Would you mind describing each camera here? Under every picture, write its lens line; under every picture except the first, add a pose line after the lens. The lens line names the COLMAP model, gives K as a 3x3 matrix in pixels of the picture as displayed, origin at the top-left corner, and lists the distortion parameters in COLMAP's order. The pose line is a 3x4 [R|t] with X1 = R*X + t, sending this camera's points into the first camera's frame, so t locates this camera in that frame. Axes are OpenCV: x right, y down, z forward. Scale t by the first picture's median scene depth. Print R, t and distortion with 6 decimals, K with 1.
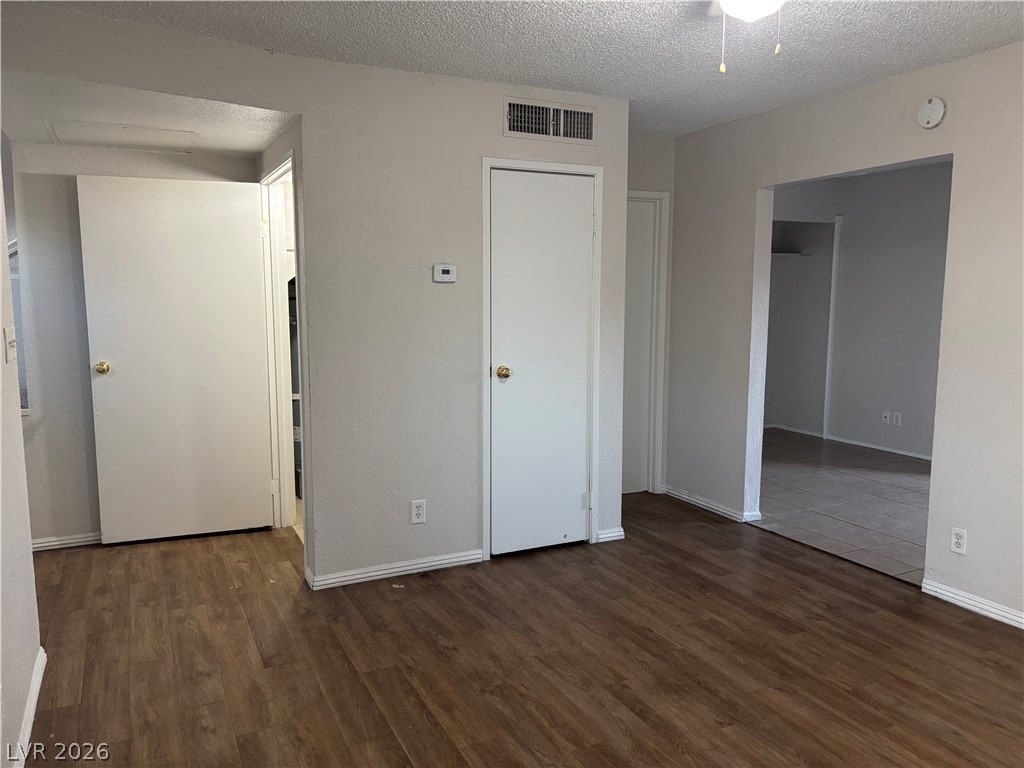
lens RADIAL K [[787.4, 0, 512.0], [0, 787.4, 384.0], [0, 0, 1]] dist [0.064934, -0.074128]
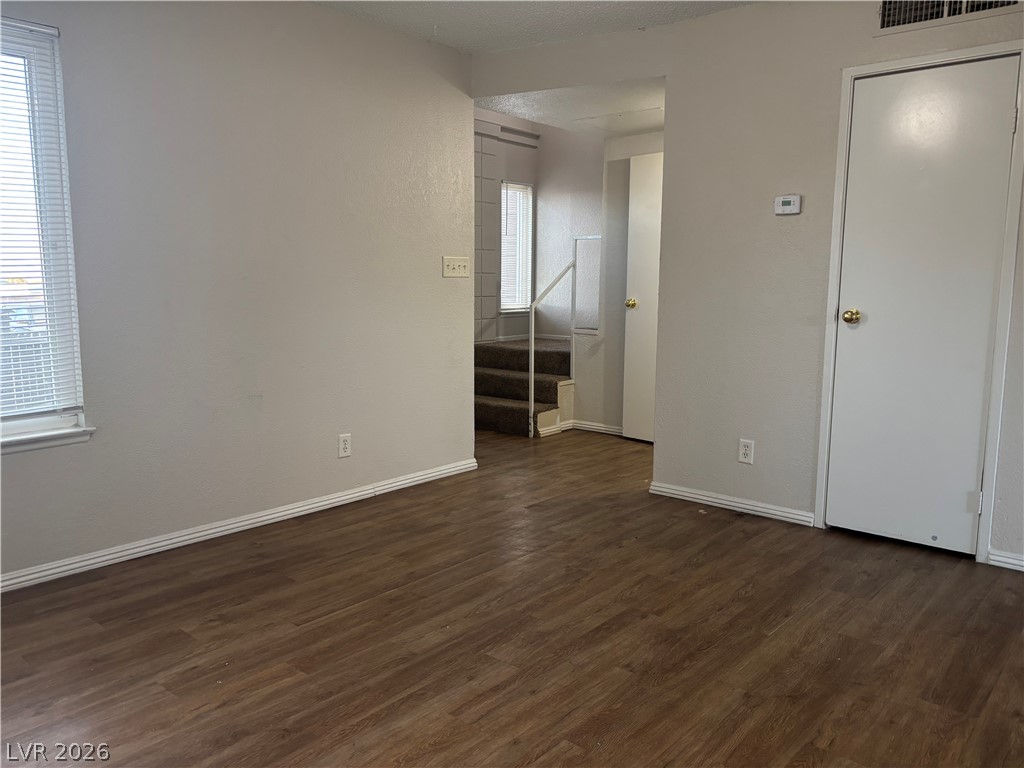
lens RADIAL K [[787.4, 0, 512.0], [0, 787.4, 384.0], [0, 0, 1]] dist [0.064934, -0.074128]
pose [[0.375330, 0.117721, -0.919385, 0.711943], [-0.119984, 0.989727, 0.077745, 0.038421], [0.919093, 0.081132, 0.385599, 0.358285]]
